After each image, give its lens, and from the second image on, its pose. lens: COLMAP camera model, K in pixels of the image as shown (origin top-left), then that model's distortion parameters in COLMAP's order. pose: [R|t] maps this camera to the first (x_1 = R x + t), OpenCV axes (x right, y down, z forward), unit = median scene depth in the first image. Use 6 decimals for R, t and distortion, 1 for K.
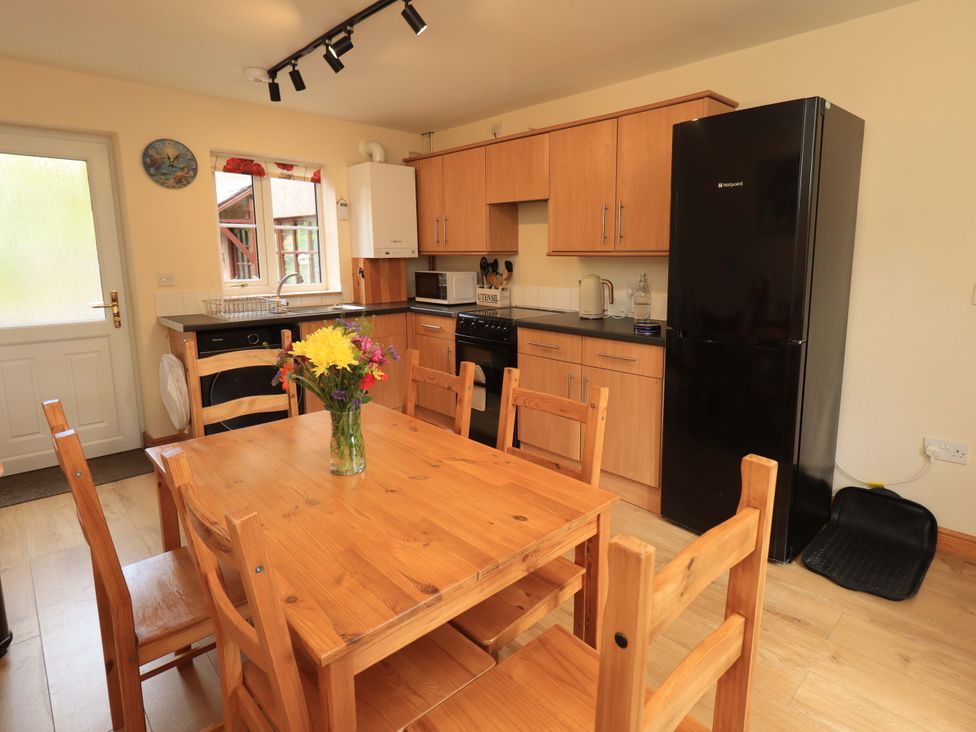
lens RADIAL K [[539.1, 0, 512.7], [0, 539.1, 336.4], [0, 0, 1]] dist [-0.002463, -0.001115]
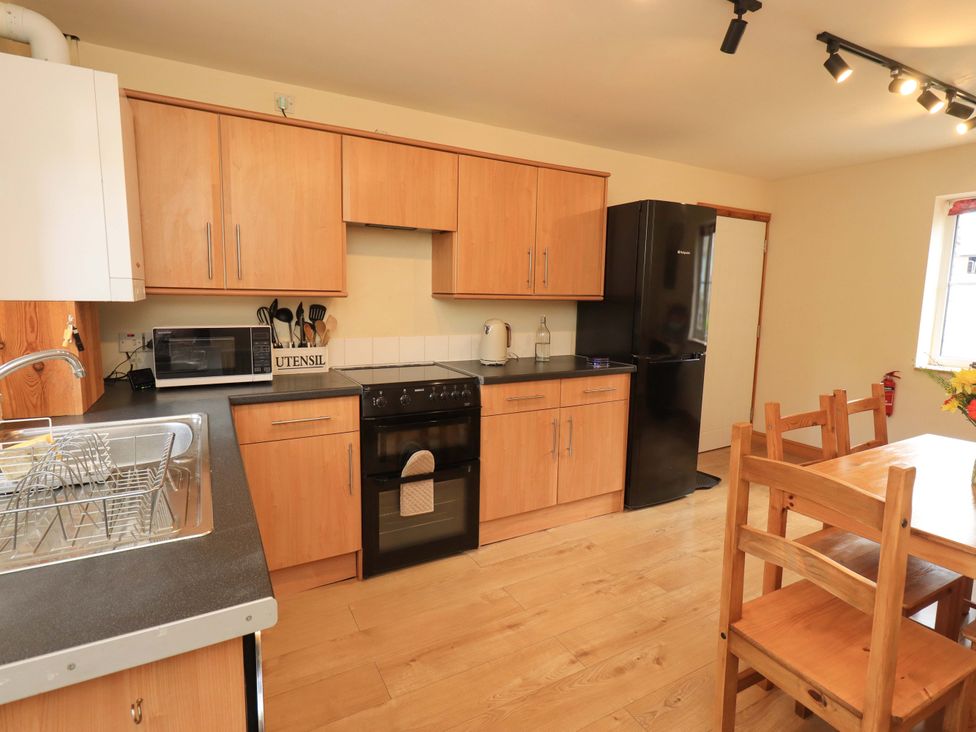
lens RADIAL K [[505.8, 0, 489.8], [0, 505.8, 355.3], [0, 0, 1]] dist [0.007029, -0.000628]
pose [[0.260041, -0.107462, 0.959599, -0.587883], [0.131553, 0.988464, 0.075045, -0.096912], [-0.956594, 0.106724, 0.271178, 0.629396]]
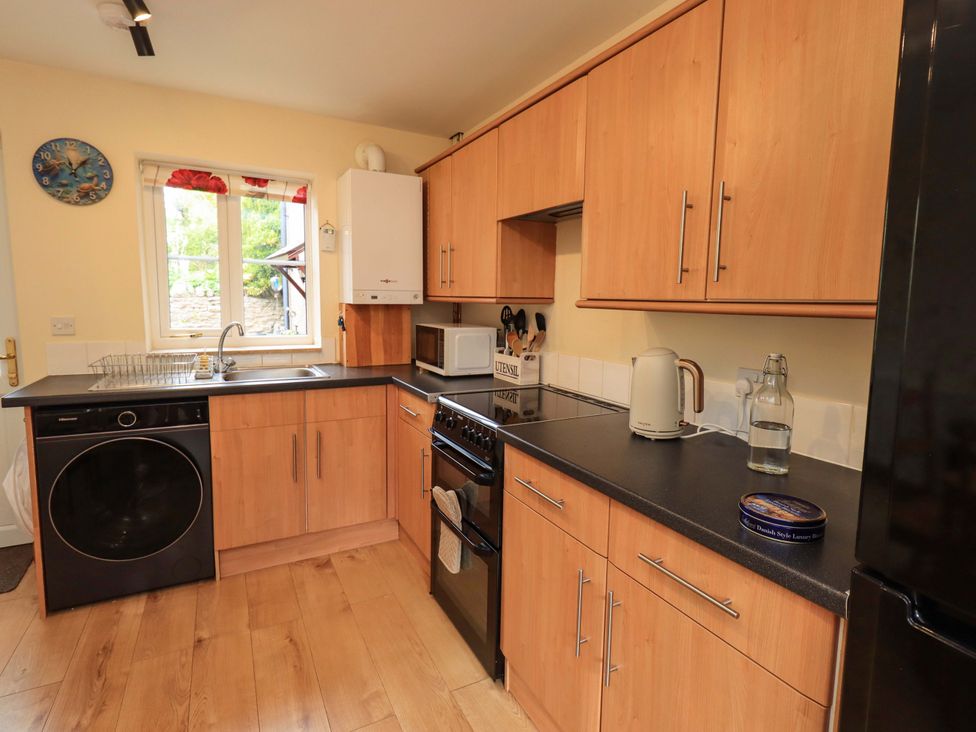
lens RADIAL K [[505.8, 0, 489.8], [0, 505.8, 355.3], [0, 0, 1]] dist [0.007029, -0.000628]
pose [[0.959435, 0.049848, -0.277487, 0.103943], [-0.061690, 0.997513, -0.034103, -0.067530], [0.275097, 0.049838, 0.960124, 0.421311]]
